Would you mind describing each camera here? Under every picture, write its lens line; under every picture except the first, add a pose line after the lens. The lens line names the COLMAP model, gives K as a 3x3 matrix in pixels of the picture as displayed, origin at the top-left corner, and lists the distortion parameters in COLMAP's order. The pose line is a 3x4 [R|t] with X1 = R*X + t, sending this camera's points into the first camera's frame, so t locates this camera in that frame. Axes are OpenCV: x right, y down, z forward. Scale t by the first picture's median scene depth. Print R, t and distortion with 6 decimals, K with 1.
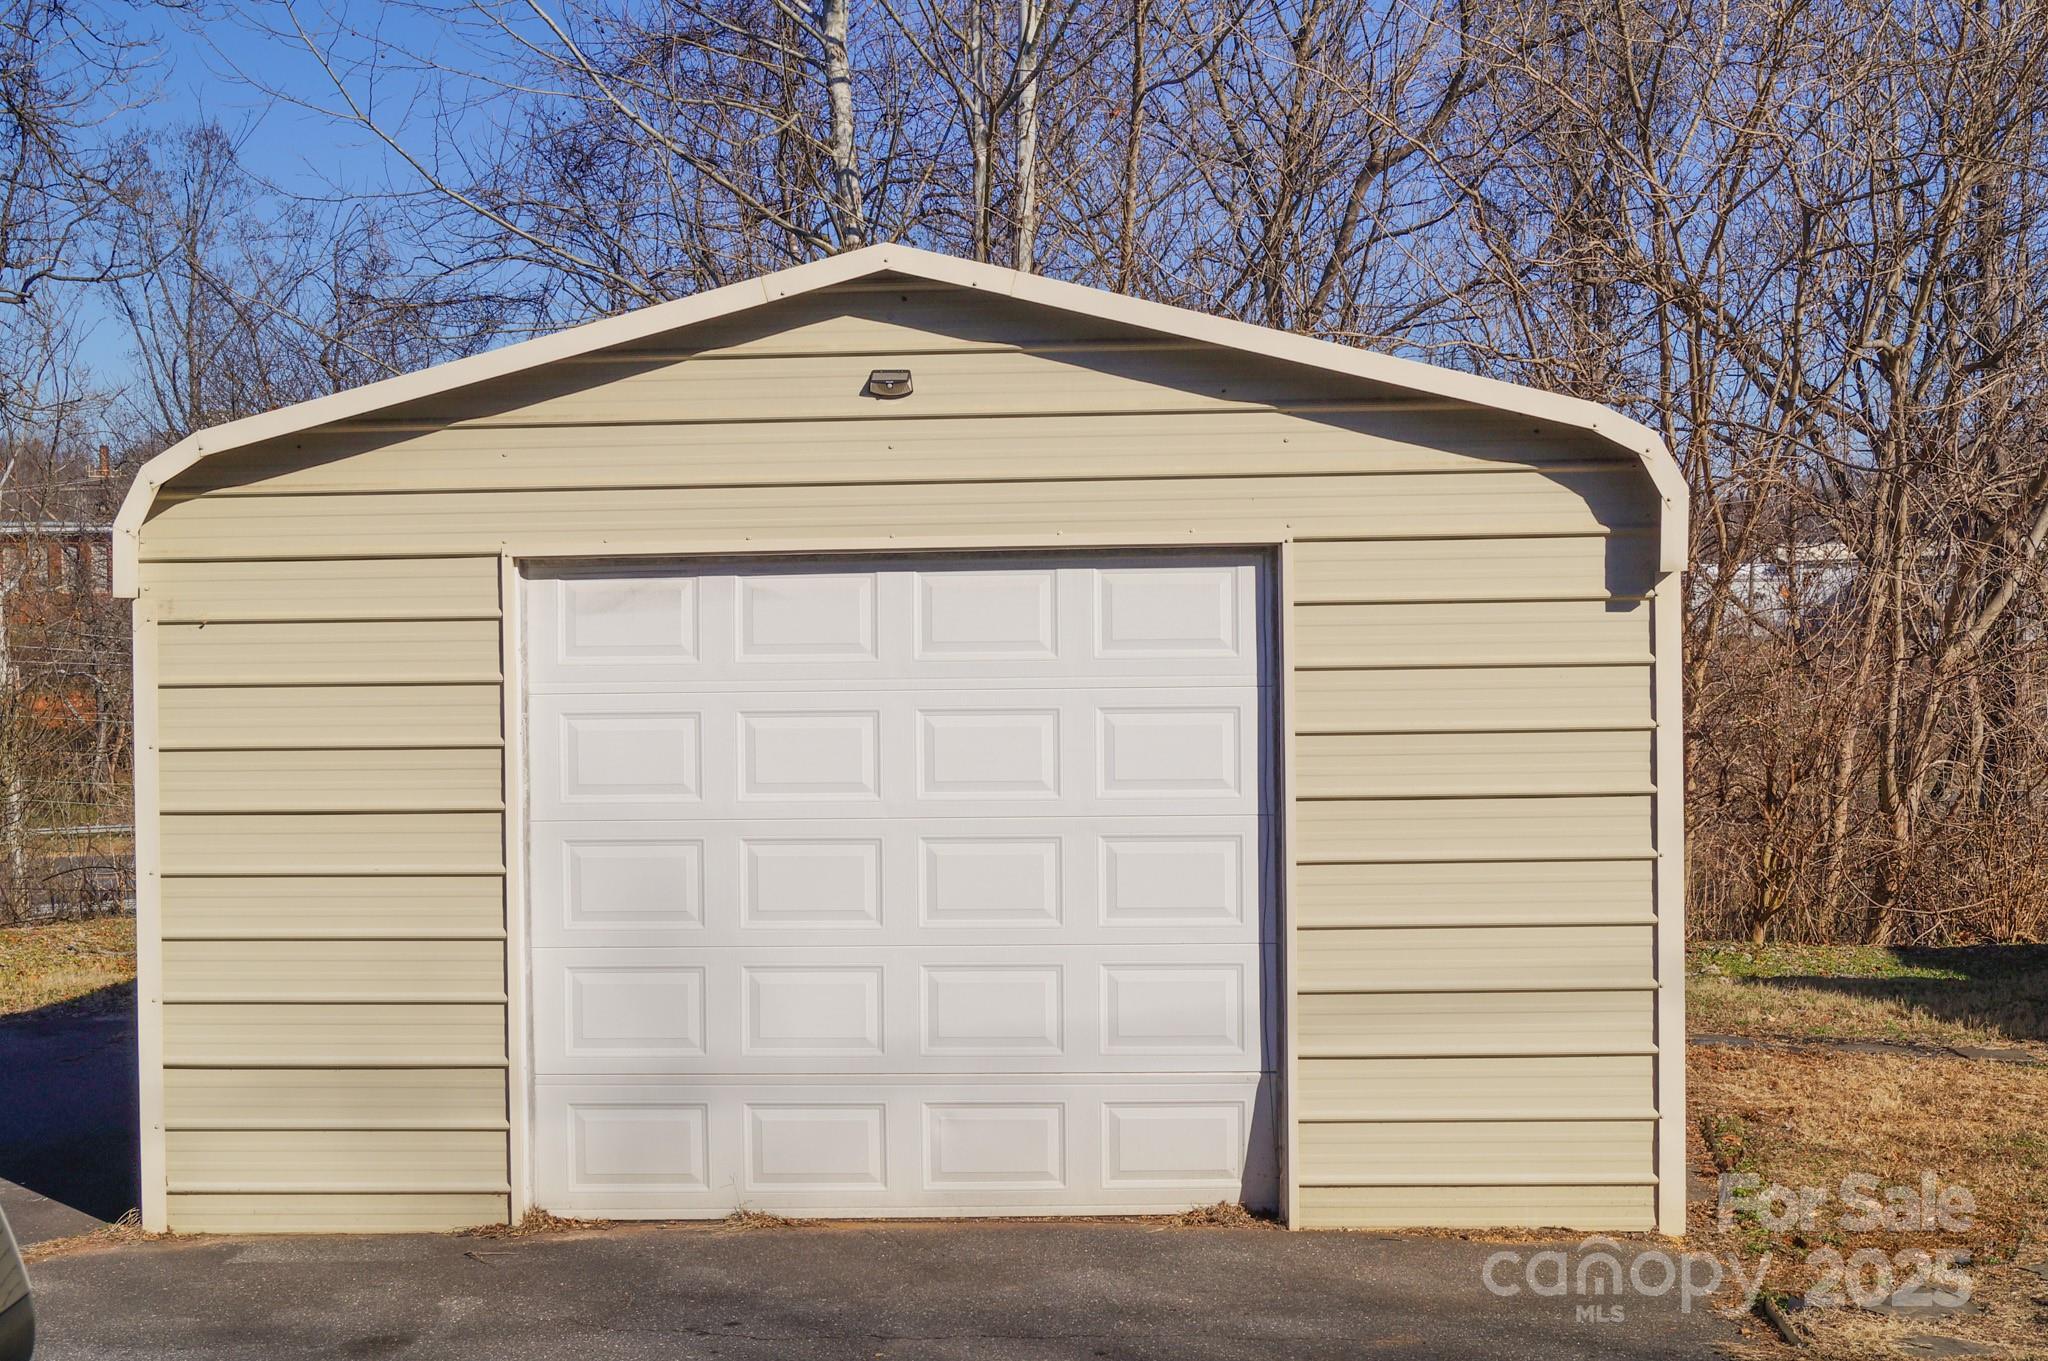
lens RADIAL K [[2573.4, 0, 1024.0], [0, 2573.4, 680.5], [0, 0, 1]] dist [-0.009235, -0.009451]
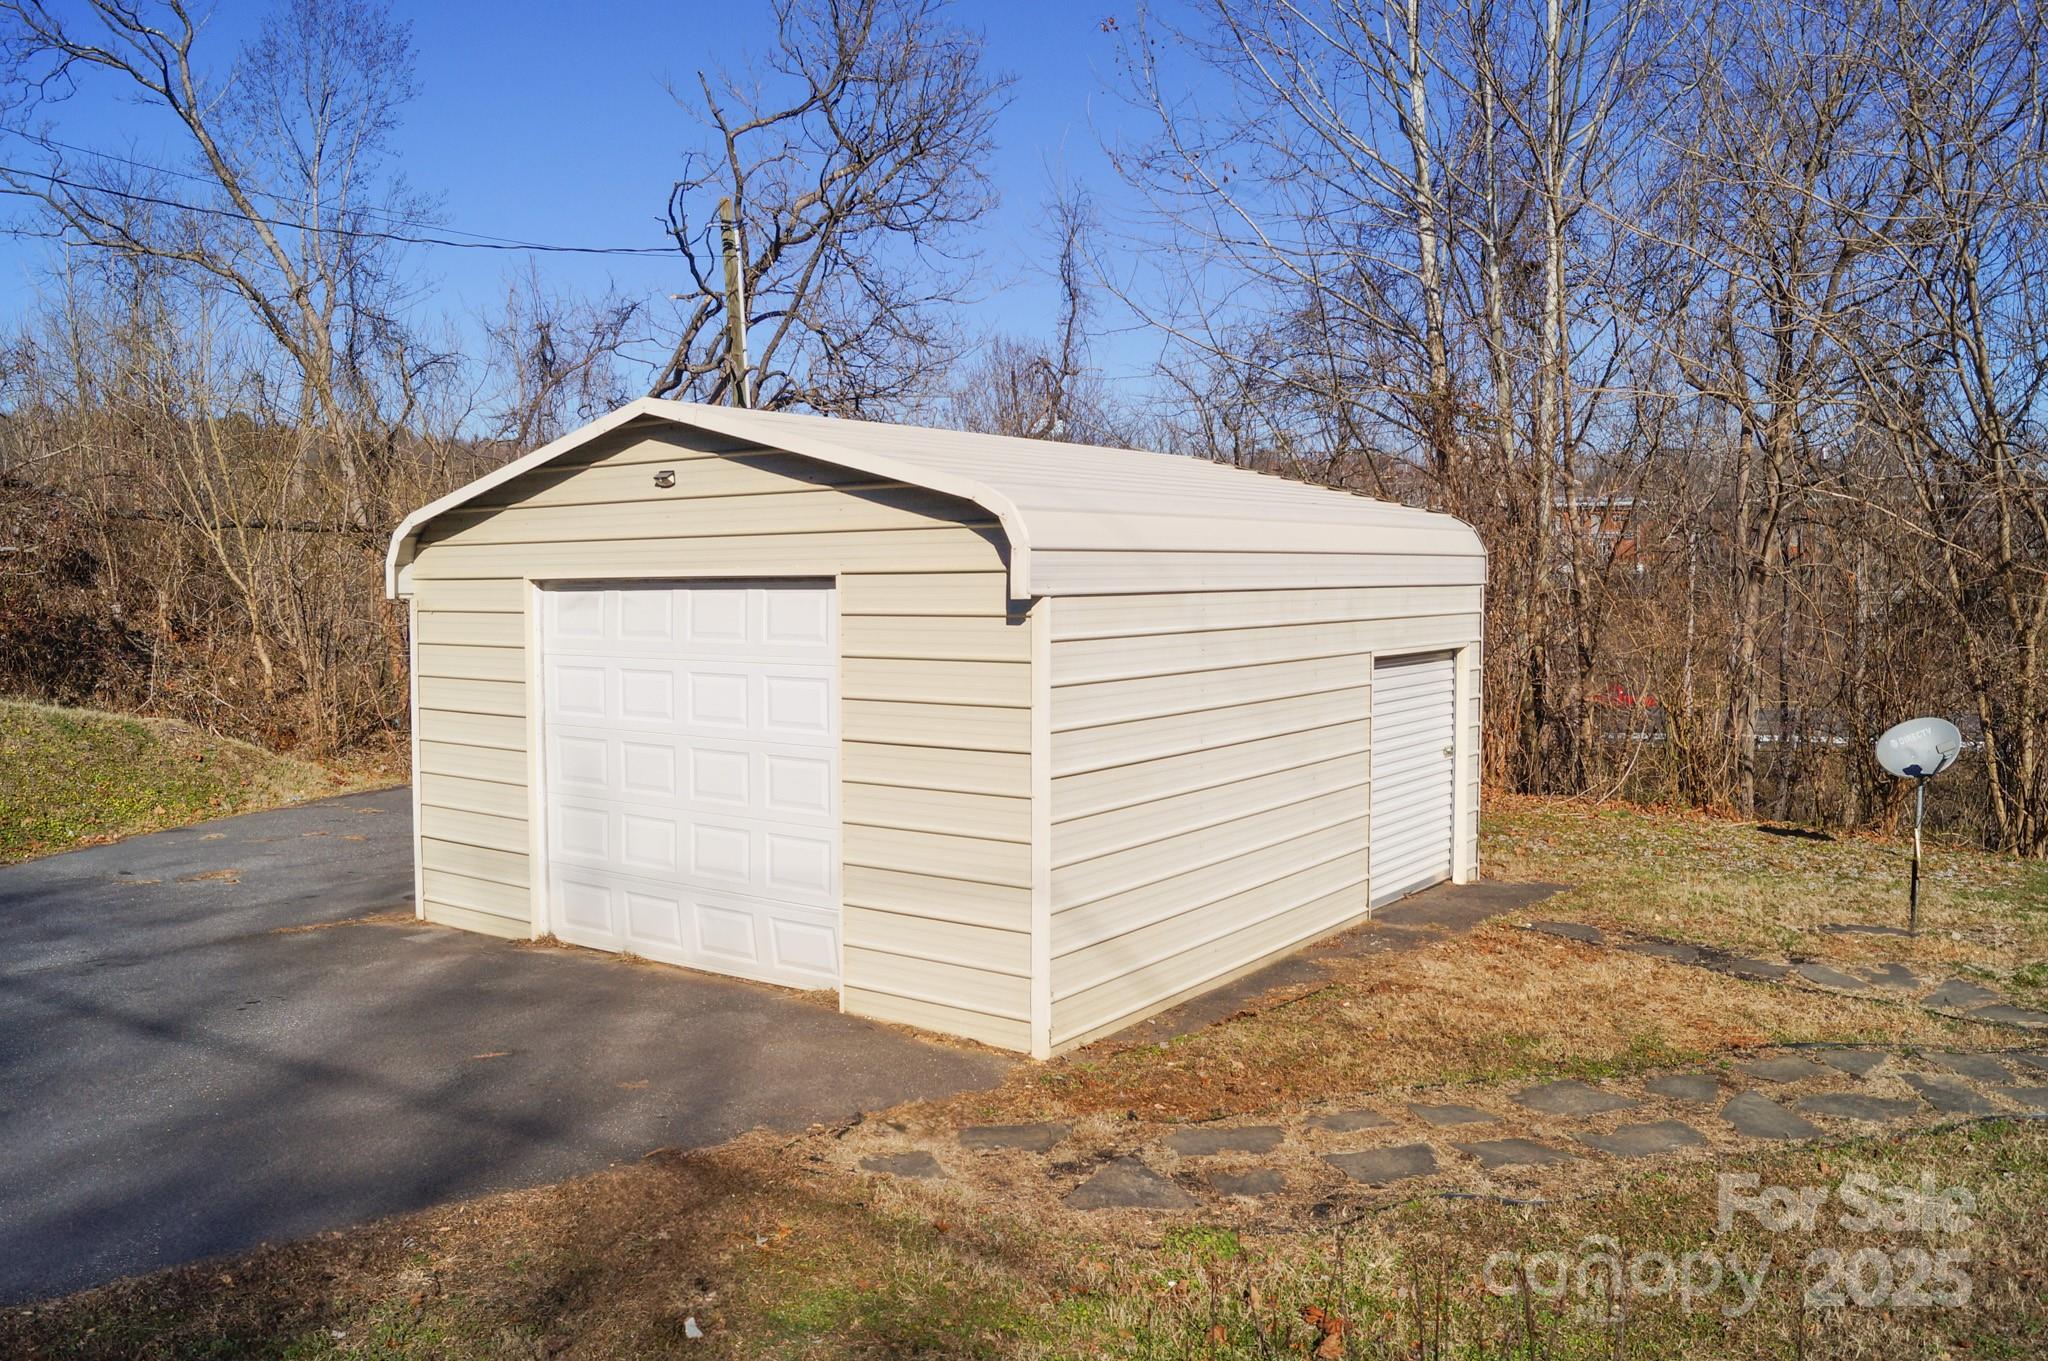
lens RADIAL K [[1584.6, 0, 1024.0], [0, 1584.6, 680.5], [0, 0, 1]] dist [-0.076240, -0.001287]
pose [[0.839319, 0.045046, -0.541769, 0.700511], [-0.017547, 0.998287, 0.055820, -0.044275], [0.543355, -0.037344, 0.838672, 0.251088]]
